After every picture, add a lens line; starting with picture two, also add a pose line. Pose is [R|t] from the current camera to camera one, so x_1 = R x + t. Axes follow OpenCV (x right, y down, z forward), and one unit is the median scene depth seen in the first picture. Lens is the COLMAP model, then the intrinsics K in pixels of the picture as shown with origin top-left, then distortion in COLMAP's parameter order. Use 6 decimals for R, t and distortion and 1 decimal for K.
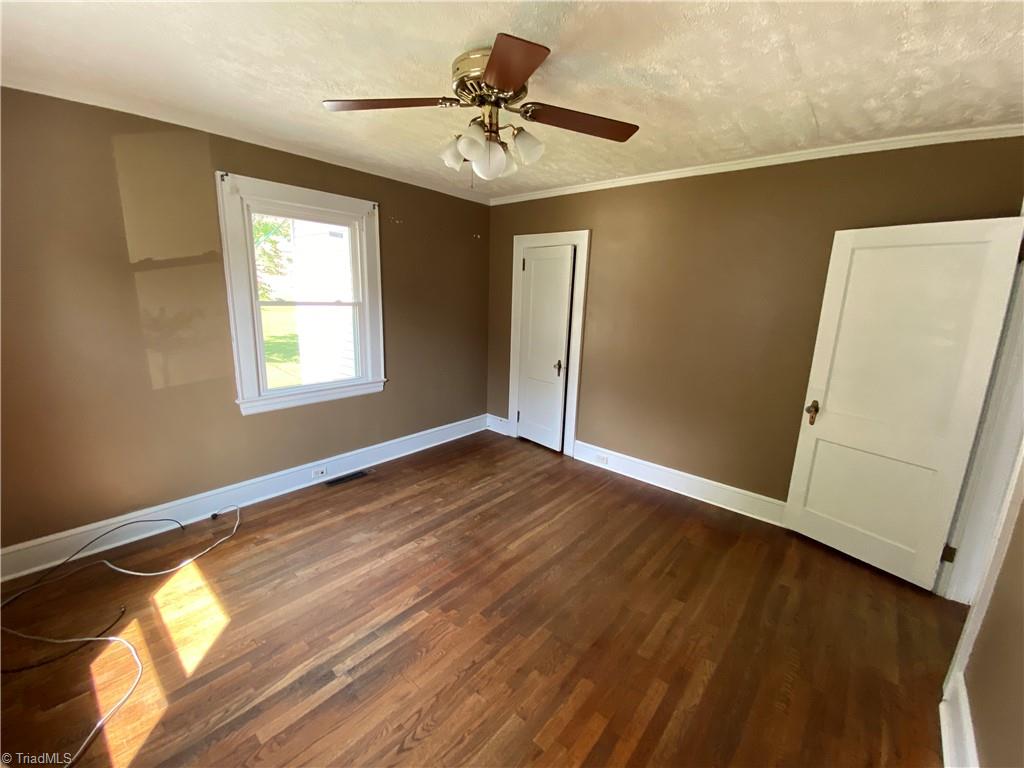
lens RADIAL K [[418.8, 0, 511.1], [0, 418.8, 382.5], [0, 0, 1]] dist [0.040522, -0.033692]
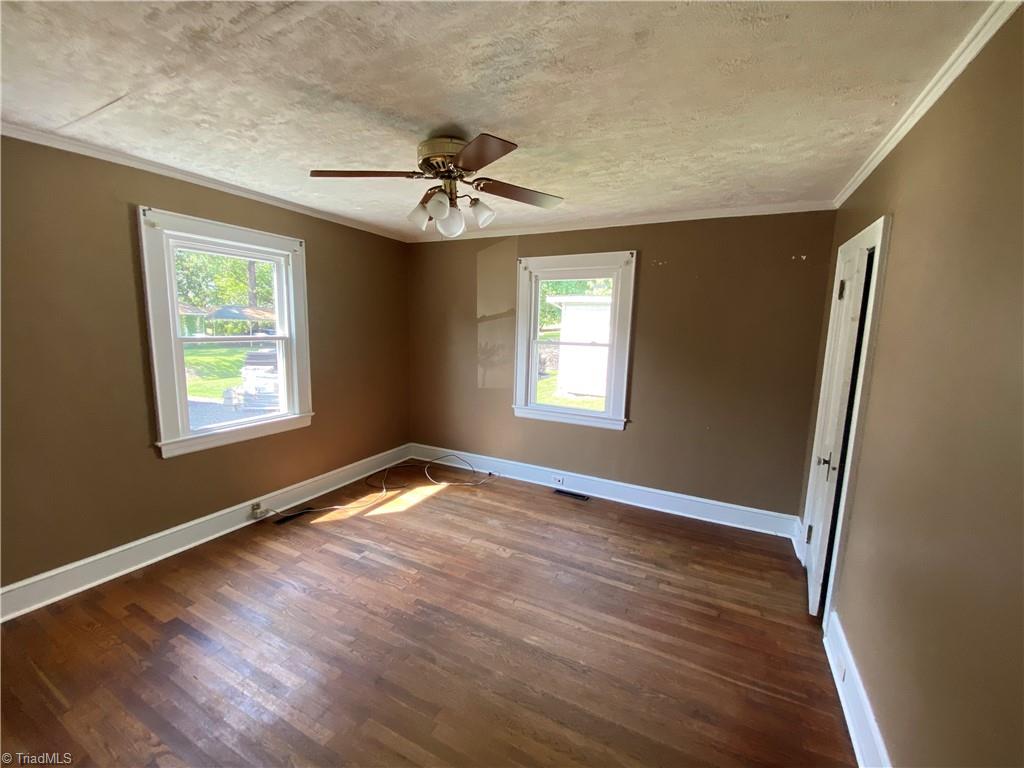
lens RADIAL K [[417.2, 0, 511.2], [0, 417.2, 382.3], [0, 0, 1]] dist [0.044811, -0.033656]
pose [[0.246882, 0.117199, -0.961932, 0.808147], [-0.220093, 0.973499, 0.062121, -0.134672], [0.943721, 0.196378, 0.266134, 0.622377]]
